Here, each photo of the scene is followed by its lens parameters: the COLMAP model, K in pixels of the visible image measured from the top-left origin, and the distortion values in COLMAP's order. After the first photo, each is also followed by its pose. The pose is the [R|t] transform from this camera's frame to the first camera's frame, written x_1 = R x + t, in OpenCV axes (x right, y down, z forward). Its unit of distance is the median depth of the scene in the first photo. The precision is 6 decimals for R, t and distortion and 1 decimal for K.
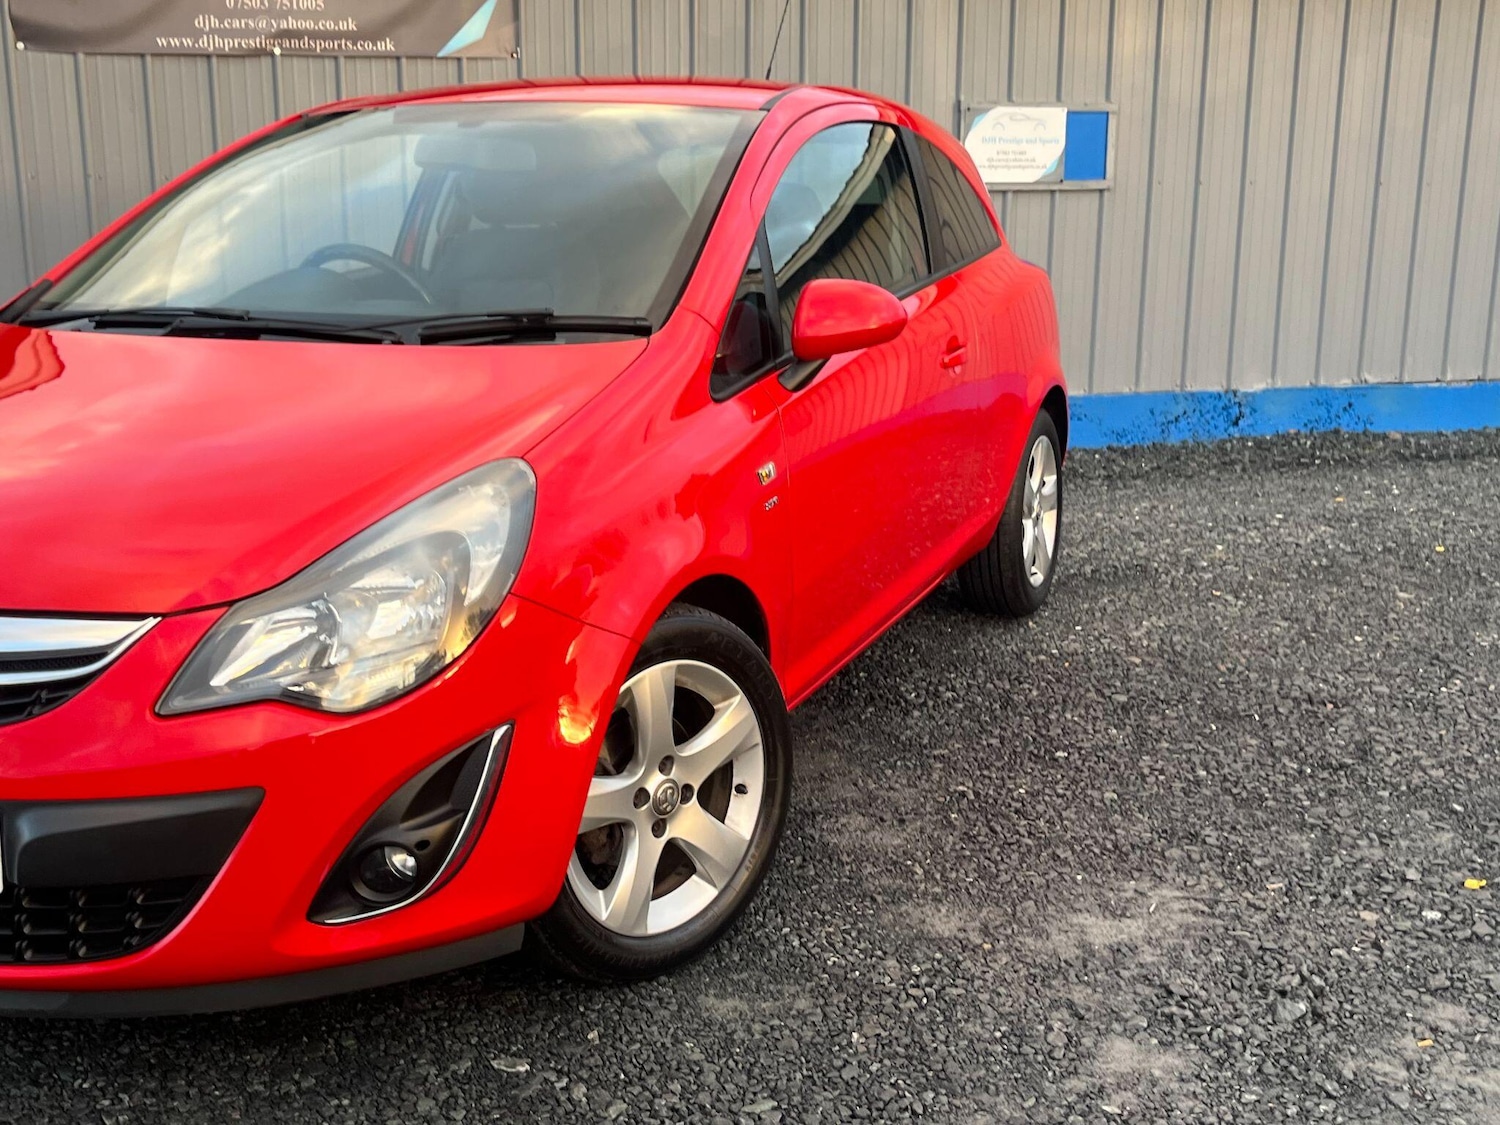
lens RADIAL K [[1745.2, 0, 762.9], [0, 1745.2, 566.8], [0, 0, 1]] dist [0.018738, 0.000000]
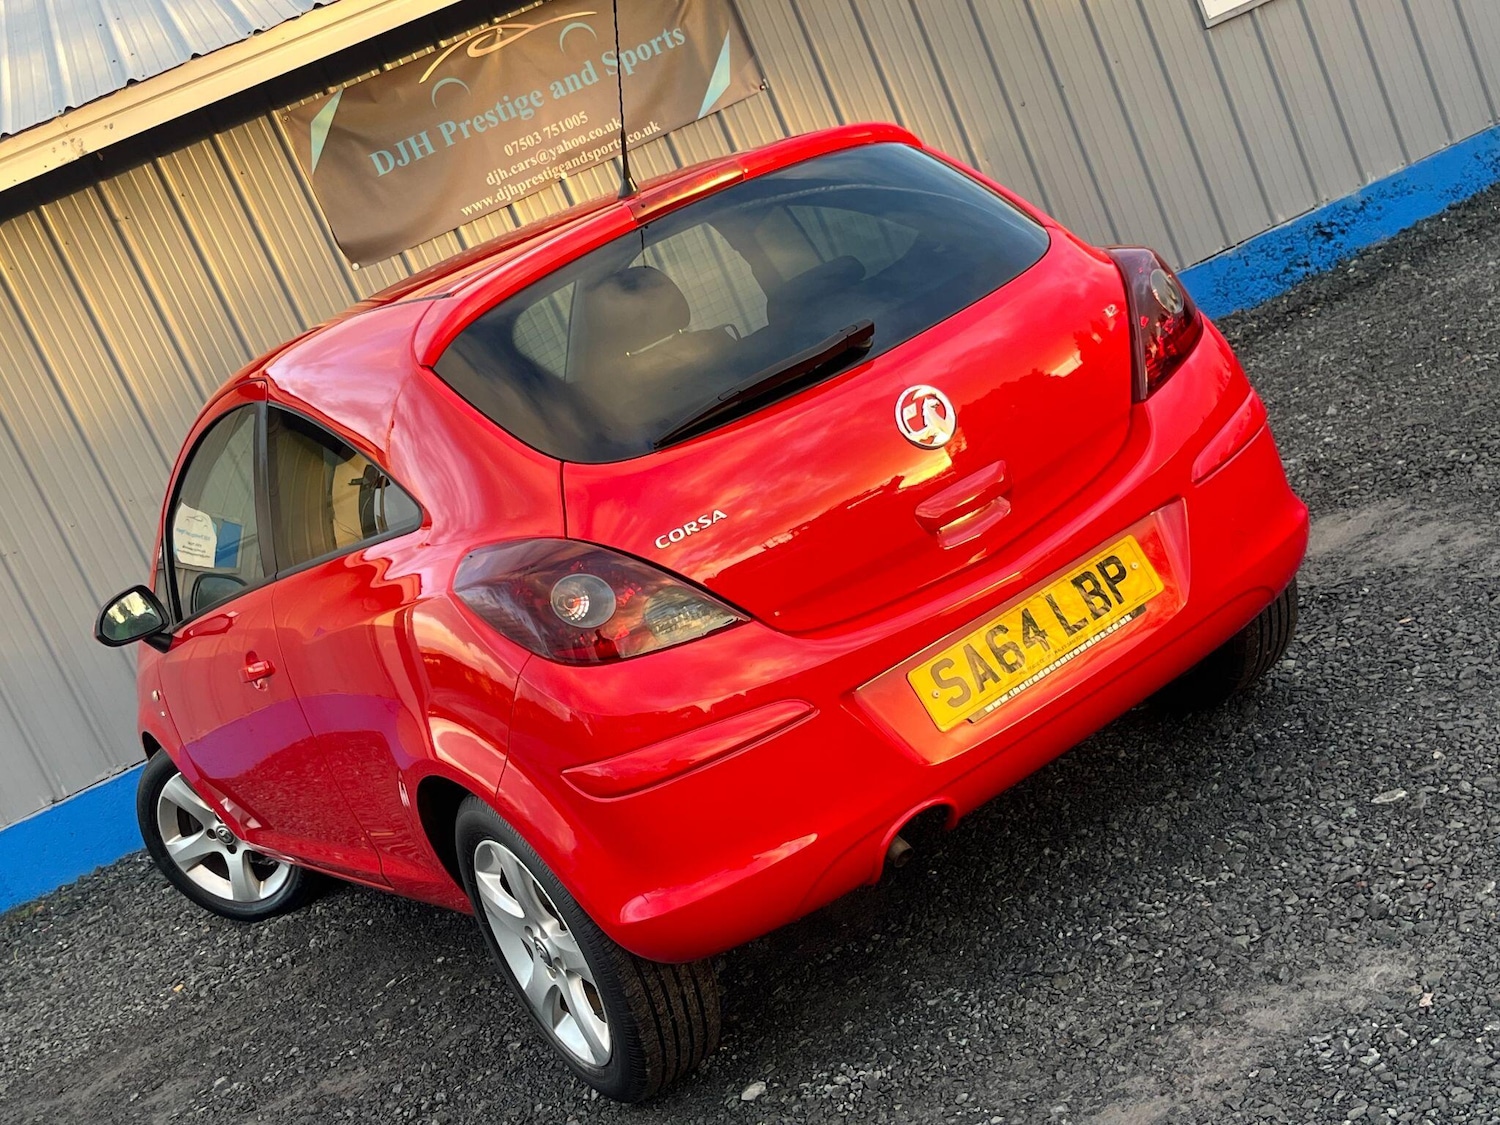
lens RADIAL K [[1906.2, 0, 758.1], [0, 1906.2, 571.6], [0, 0, 1]] dist [0.014674, 0.000000]
pose [[0.915406, -0.383894, -0.121067, -0.123075], [0.382516, 0.923272, -0.035363, 0.010656], [0.125354, -0.013938, 0.992014, -0.126361]]
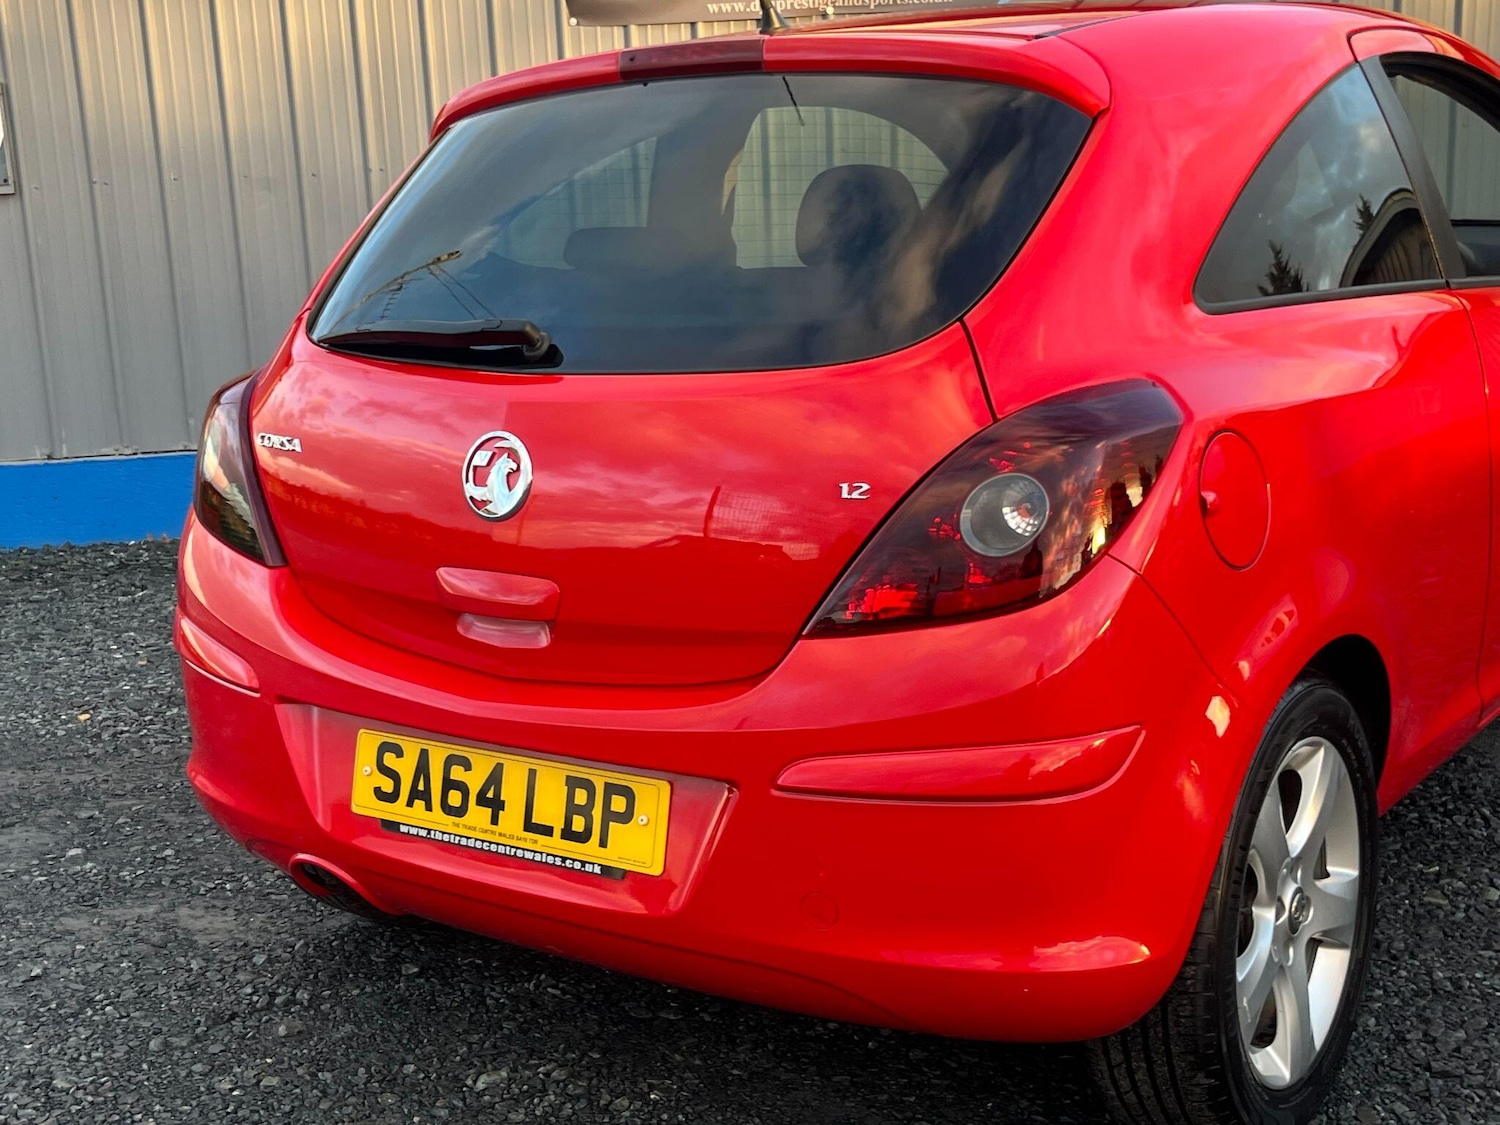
lens RADIAL K [[1906.2, 0, 721.7], [0, 1906.2, 578.9], [0, 0, 1]] dist [0.014674, 0.000000]
pose [[0.984506, -0.007360, -0.175194, -0.159365], [0.009183, 0.999912, 0.009597, -0.004447], [0.175108, -0.011057, 0.984487, -0.006241]]
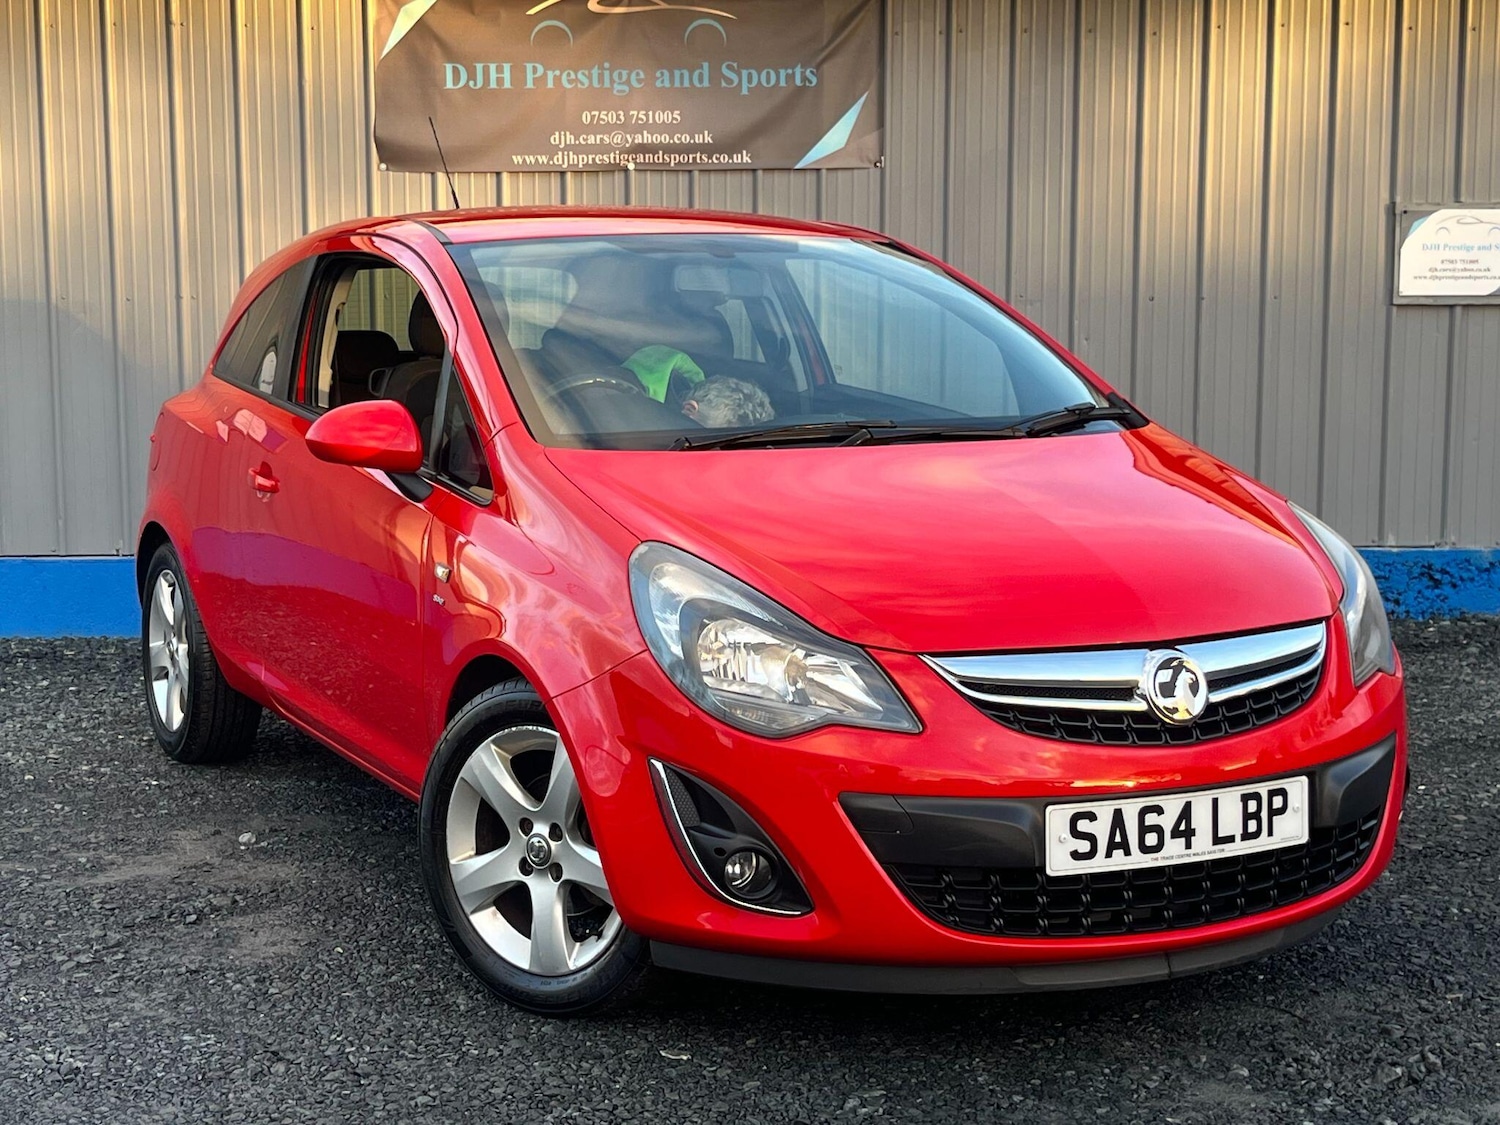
lens RADIAL K [[2390.4, 0, 727.9], [0, 2390.4, 523.5], [0, 0, 1]] dist [0.055604, 0.000000]
pose [[0.966751, 0.022066, -0.254764, 0.112102], [-0.051710, 0.992557, -0.110253, 0.041344], [0.250435, 0.119761, 0.960697, -0.222180]]
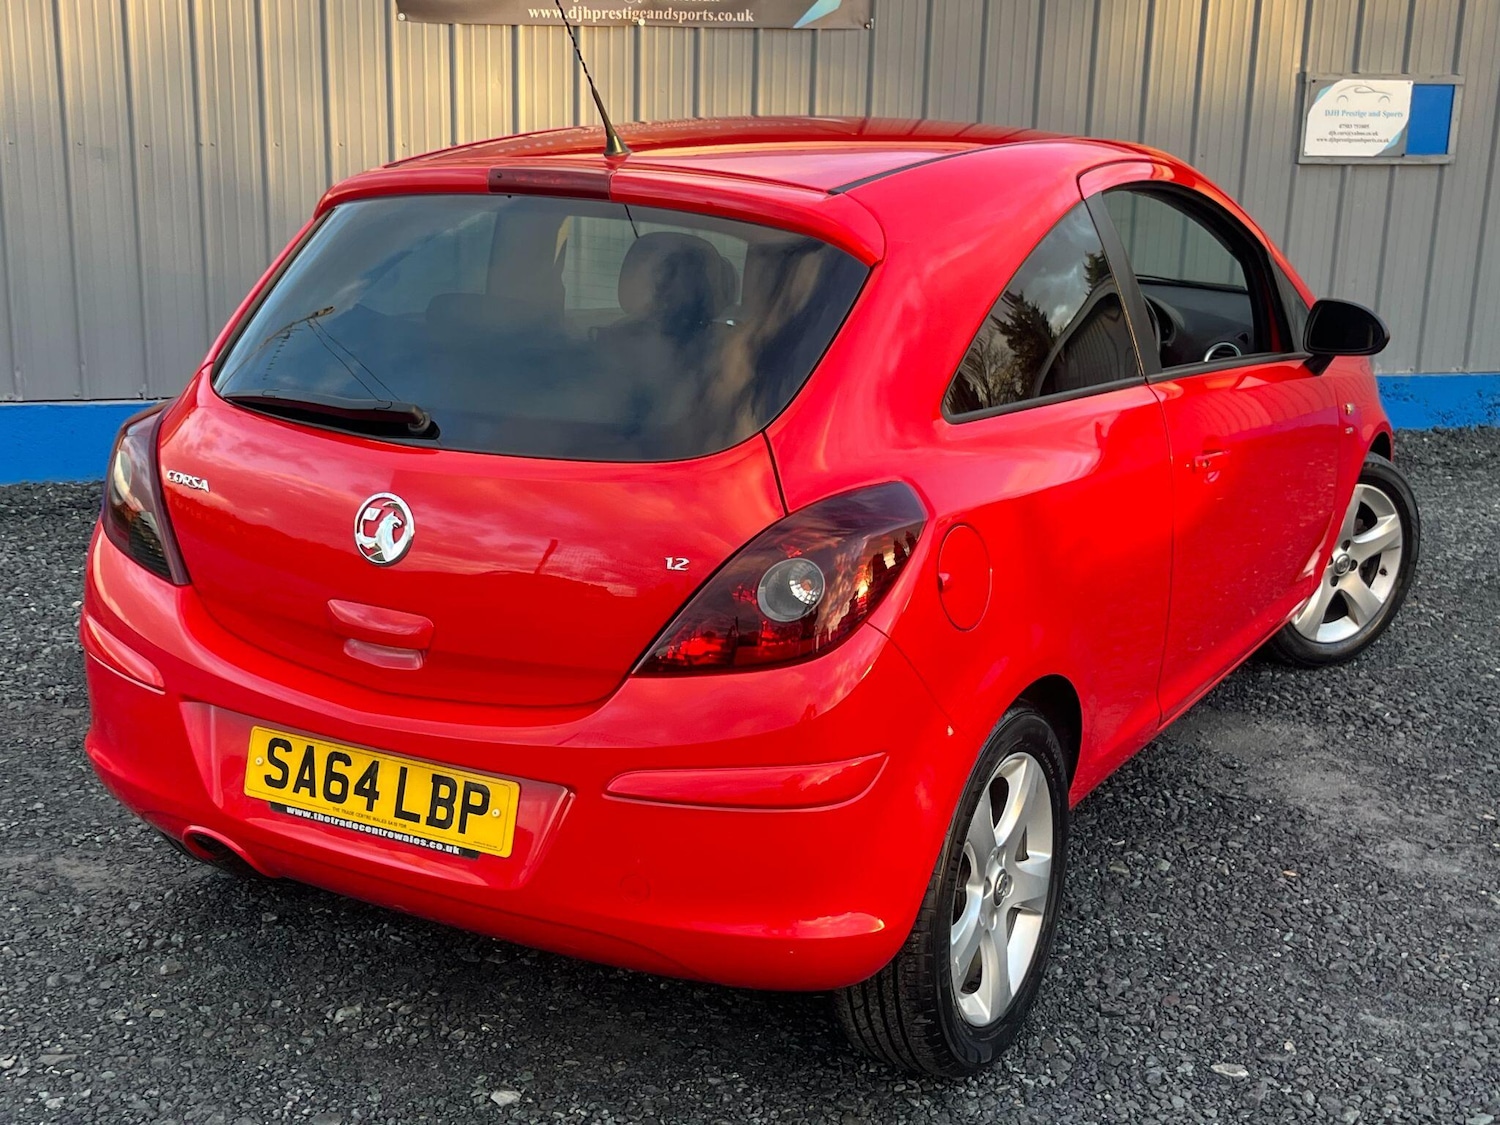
lens RADIAL K [[1906.2, 0, 722.4], [0, 1906.2, 541.0], [0, 0, 1]] dist [0.014674, 0.000000]
pose [[0.997899, 0.032281, -0.056171, -0.160217], [-0.030481, 0.999003, 0.032610, -0.034942], [0.057168, -0.030830, 0.997888, -0.097176]]
